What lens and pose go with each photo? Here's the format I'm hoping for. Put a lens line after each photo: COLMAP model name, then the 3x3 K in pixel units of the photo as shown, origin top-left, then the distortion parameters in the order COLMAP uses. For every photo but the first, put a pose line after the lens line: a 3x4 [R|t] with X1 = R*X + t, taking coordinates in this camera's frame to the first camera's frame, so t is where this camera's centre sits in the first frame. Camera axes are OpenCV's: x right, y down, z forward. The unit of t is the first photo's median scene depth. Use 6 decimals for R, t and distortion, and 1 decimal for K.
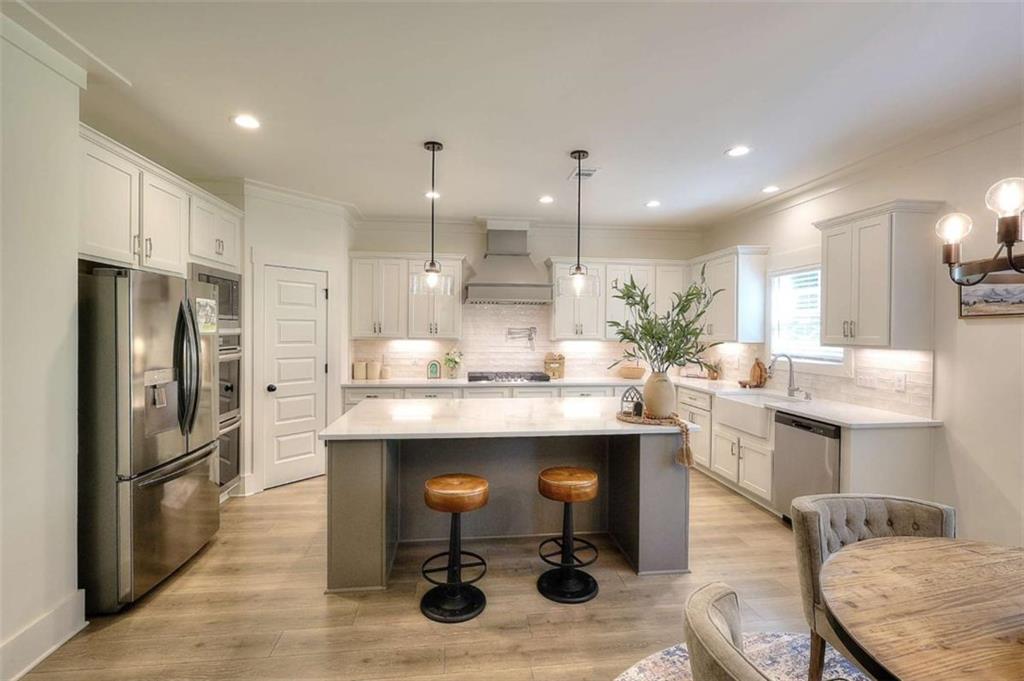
lens RADIAL K [[471.3, 0, 512.9], [0, 471.3, 335.8], [0, 0, 1]] dist [-0.001430, 0.002118]
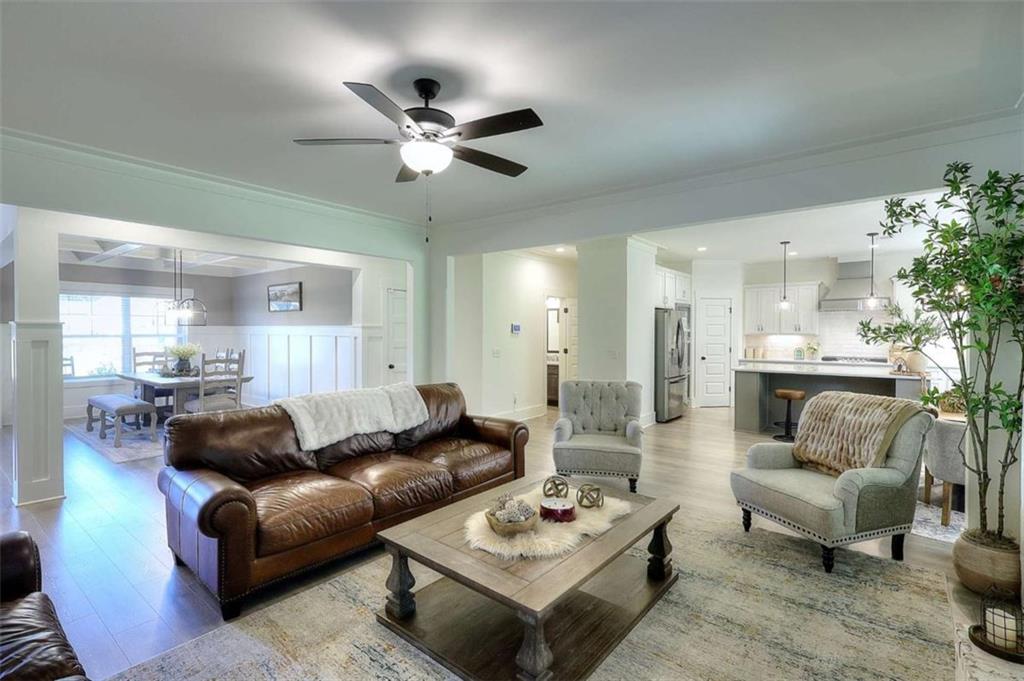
lens RADIAL K [[471.3, 0, 513.5], [0, 471.3, 335.1], [0, 0, 1]] dist [-0.001430, 0.002118]
pose [[0.708155, -0.002846, -0.706052, 0.287993], [-0.001316, 0.999985, -0.005350, 0.019143], [0.706056, 0.004717, 0.708140, -0.851851]]
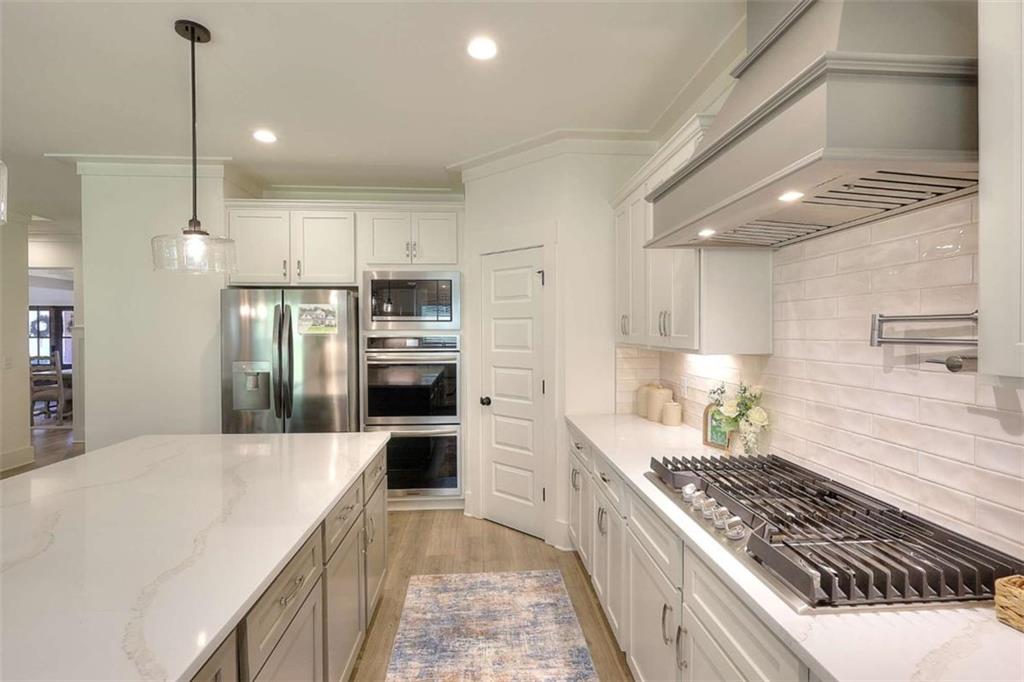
lens RADIAL K [[471.3, 0, 512.5], [0, 471.3, 338.5], [0, 0, 1]] dist [-0.001430, 0.002118]
pose [[-0.061610, 0.007414, -0.998073, 0.256589], [-0.009867, 0.999919, 0.008037, -0.005579], [0.998052, 0.010343, -0.061532, 0.890621]]
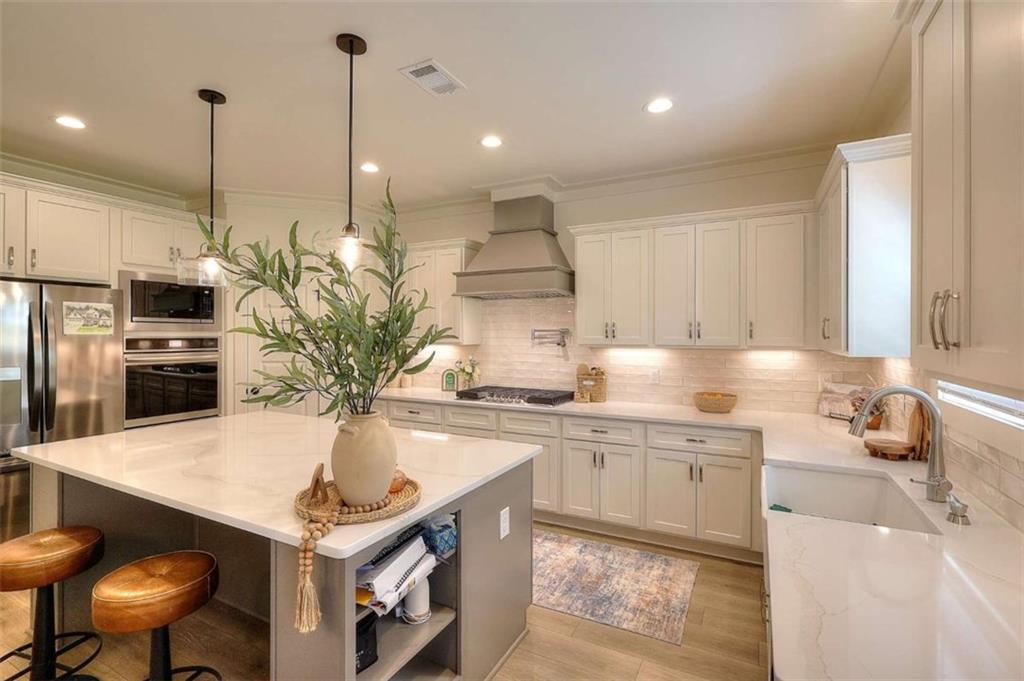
lens RADIAL K [[471.3, 0, 508.6], [0, 471.3, 337.9], [0, 0, 1]] dist [-0.001430, 0.002118]
pose [[0.821102, 0.000782, -0.570780, 0.414038], [-0.004971, 0.999971, -0.005781, 0.000879], [0.570759, 0.007584, 0.821082, 0.390910]]
